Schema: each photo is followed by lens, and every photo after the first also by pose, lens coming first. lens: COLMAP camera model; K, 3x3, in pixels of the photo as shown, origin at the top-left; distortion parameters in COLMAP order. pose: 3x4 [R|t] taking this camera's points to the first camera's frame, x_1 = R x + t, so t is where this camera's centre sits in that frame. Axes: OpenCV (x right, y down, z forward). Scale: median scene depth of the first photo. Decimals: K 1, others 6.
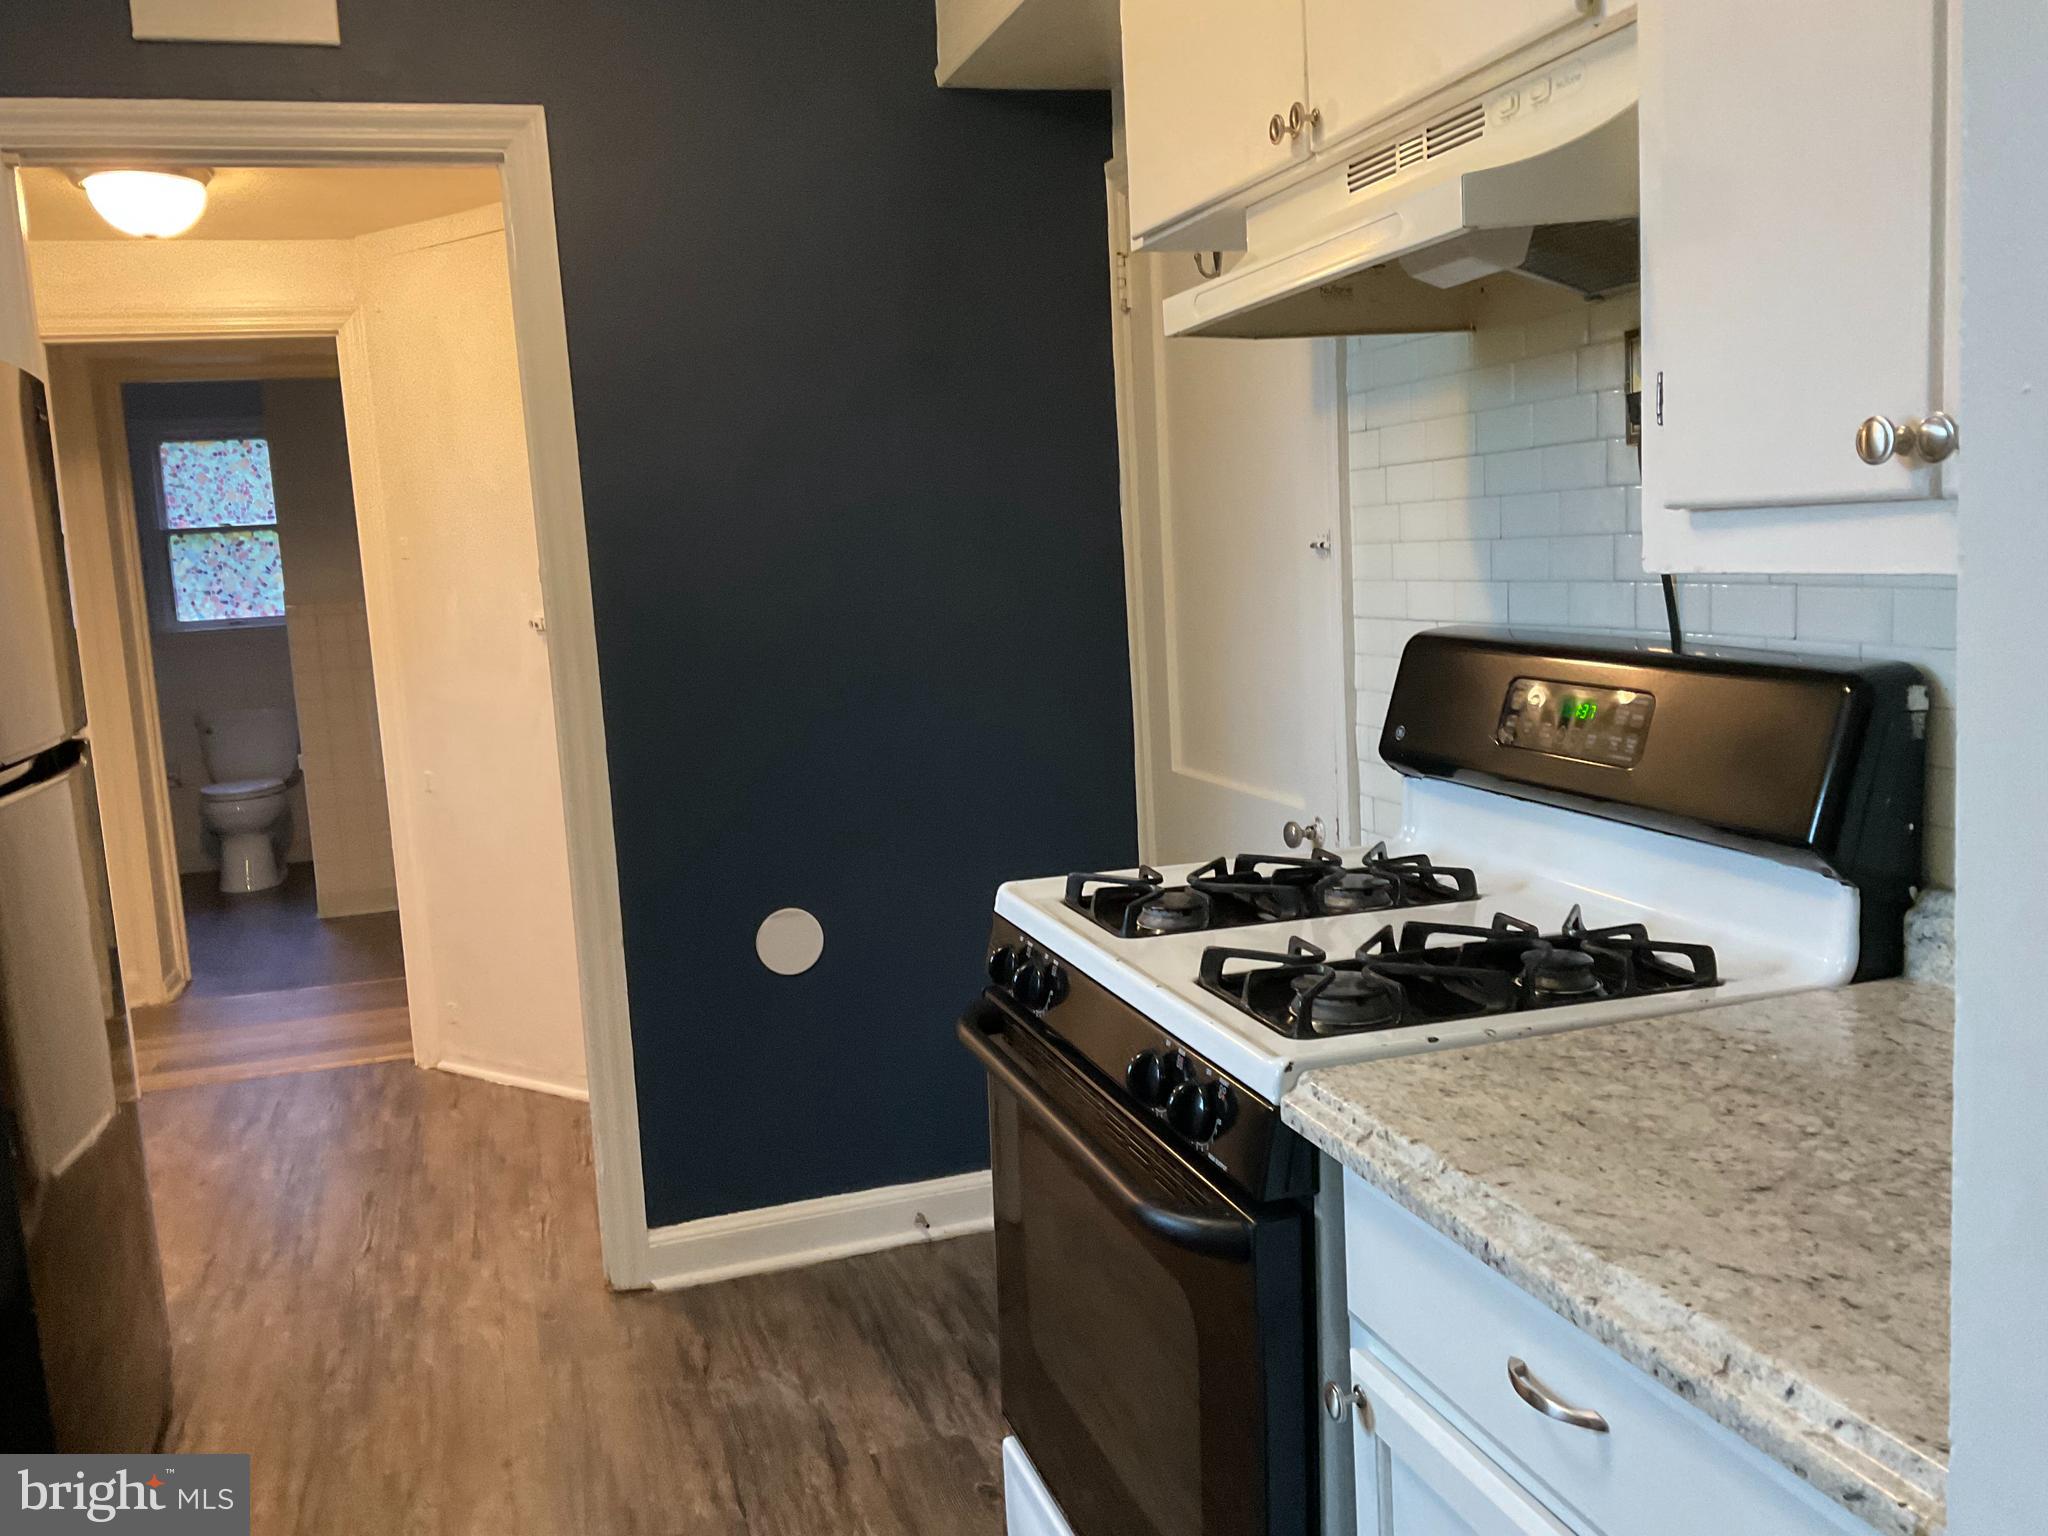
lens RADIAL K [[1707.2, 0, 1034.1], [0, 1707.2, 767.1], [0, 0, 1]] dist [0.070586, -0.114992]
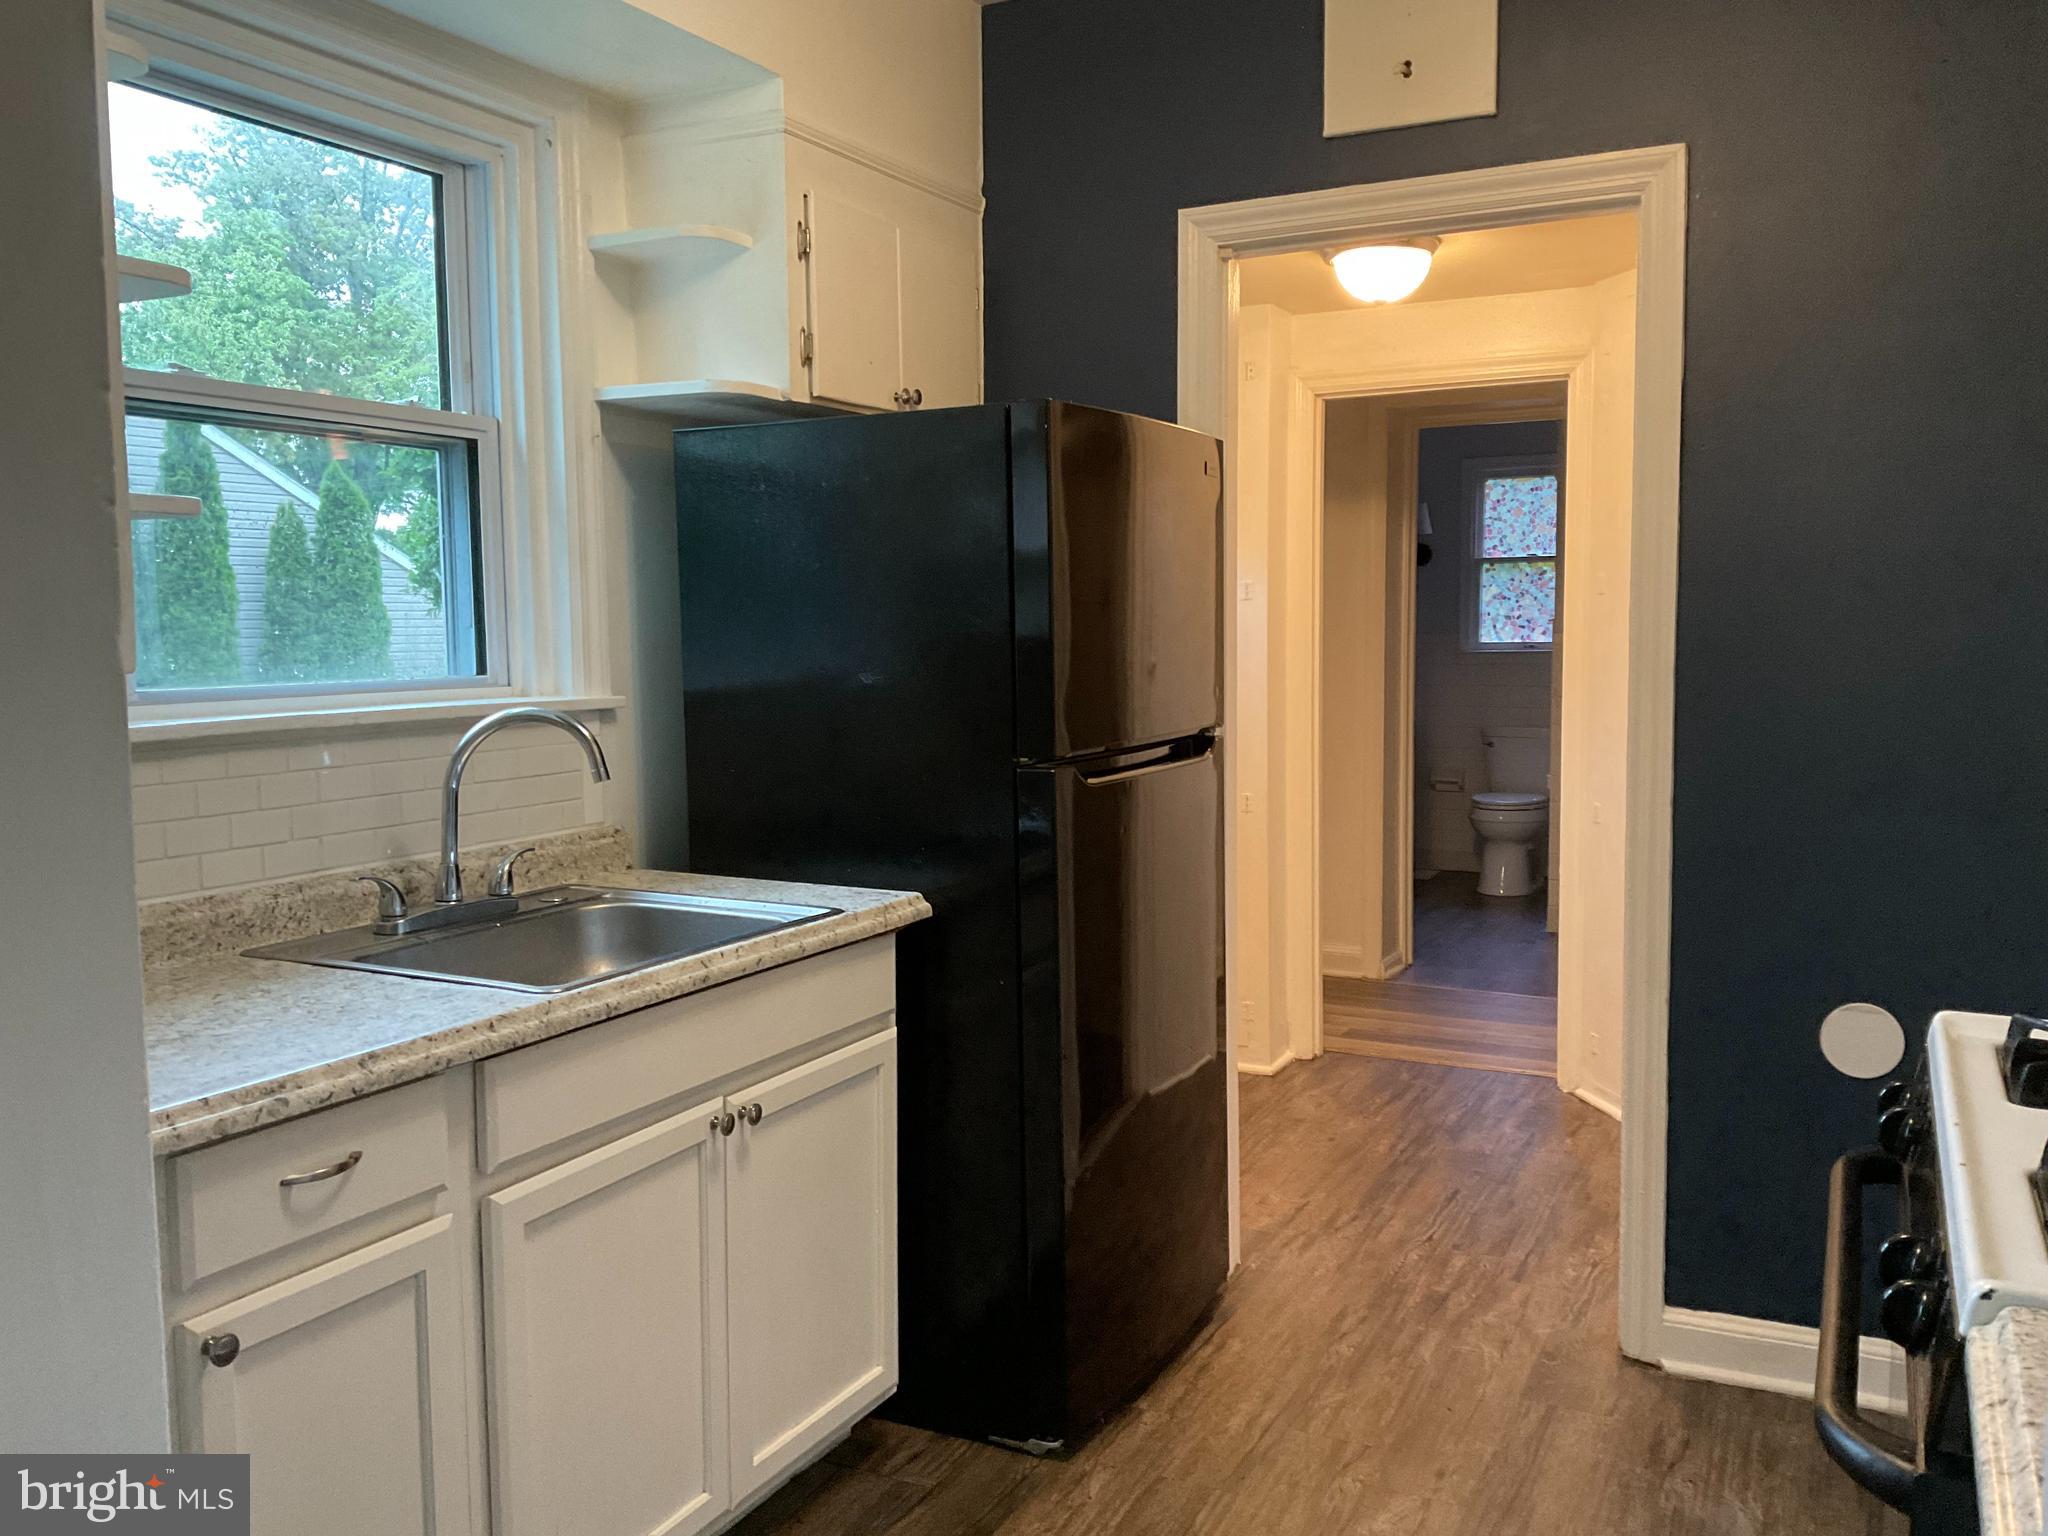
lens RADIAL K [[1707.2, 0, 1034.1], [0, 1707.2, 767.1], [0, 0, 1]] dist [0.070586, -0.114992]
pose [[0.718289, 0.107051, -0.687460, 0.133330], [-0.118054, 0.992517, 0.031207, -0.014048], [0.685656, 0.058742, 0.725552, 0.043450]]
